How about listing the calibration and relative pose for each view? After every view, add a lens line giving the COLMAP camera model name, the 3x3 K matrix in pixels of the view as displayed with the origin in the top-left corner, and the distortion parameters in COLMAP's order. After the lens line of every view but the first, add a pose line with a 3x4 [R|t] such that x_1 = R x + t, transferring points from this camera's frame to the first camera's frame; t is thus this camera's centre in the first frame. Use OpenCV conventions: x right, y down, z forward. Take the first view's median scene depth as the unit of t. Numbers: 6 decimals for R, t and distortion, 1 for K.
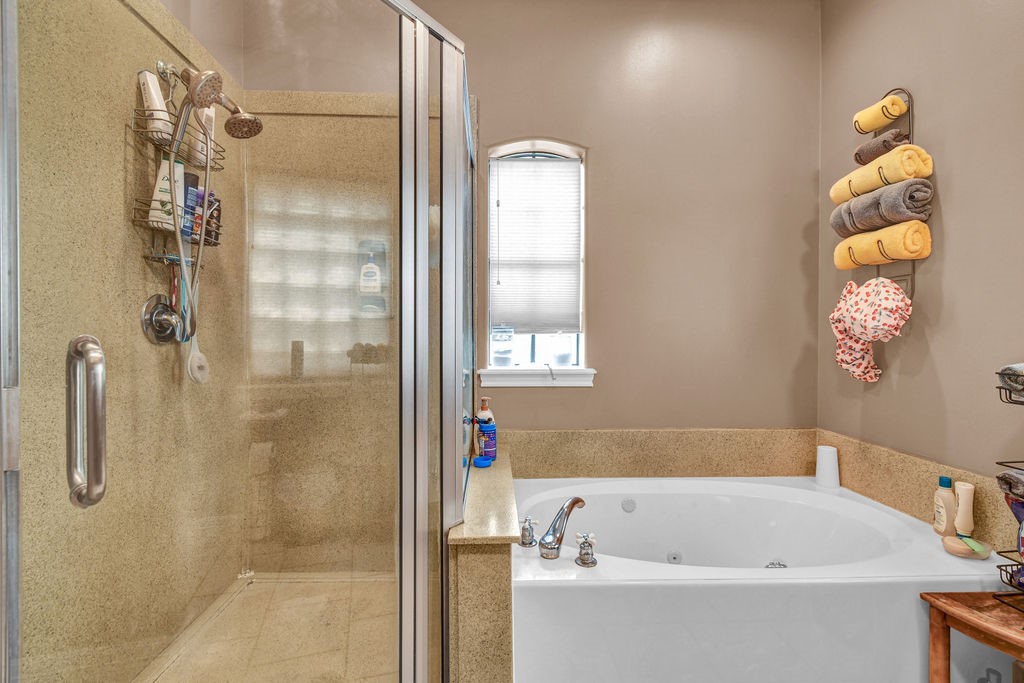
lens RADIAL K [[456.0, 0, 511.8], [0, 456.0, 338.1], [0, 0, 1]] dist [0.002646, -0.003490]
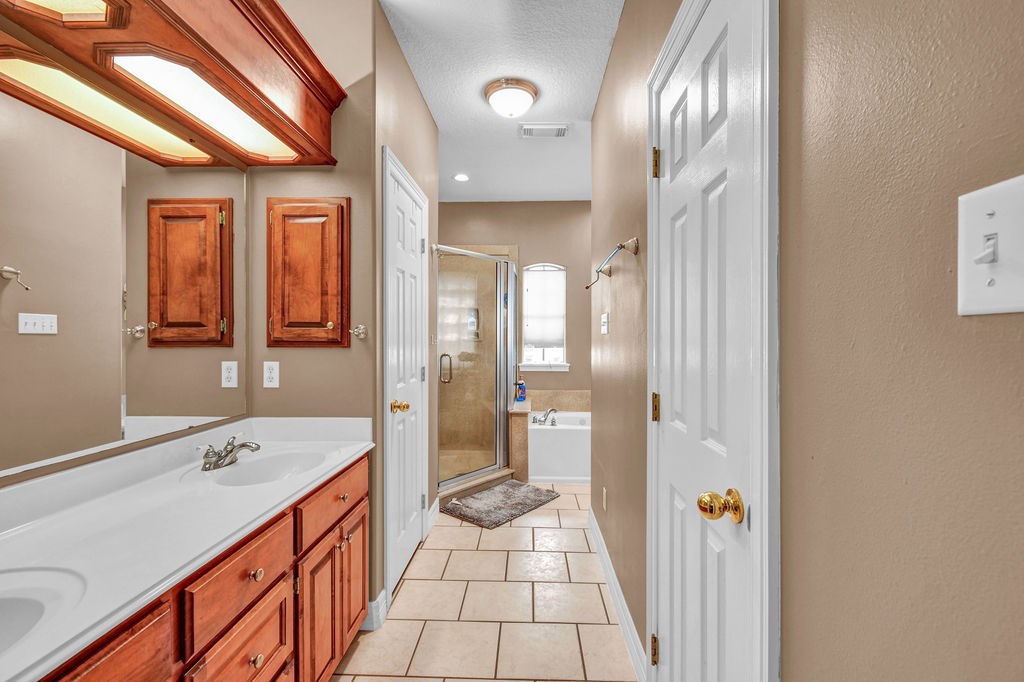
lens RADIAL K [[456.0, 0, 509.0], [0, 456.0, 339.8], [0, 0, 1]] dist [0.002646, -0.003490]
pose [[0.995522, 0.005139, -0.094395, 0.096498], [-0.006337, 0.999903, -0.012389, -0.021910], [0.094322, 0.012932, 0.995458, -1.307636]]
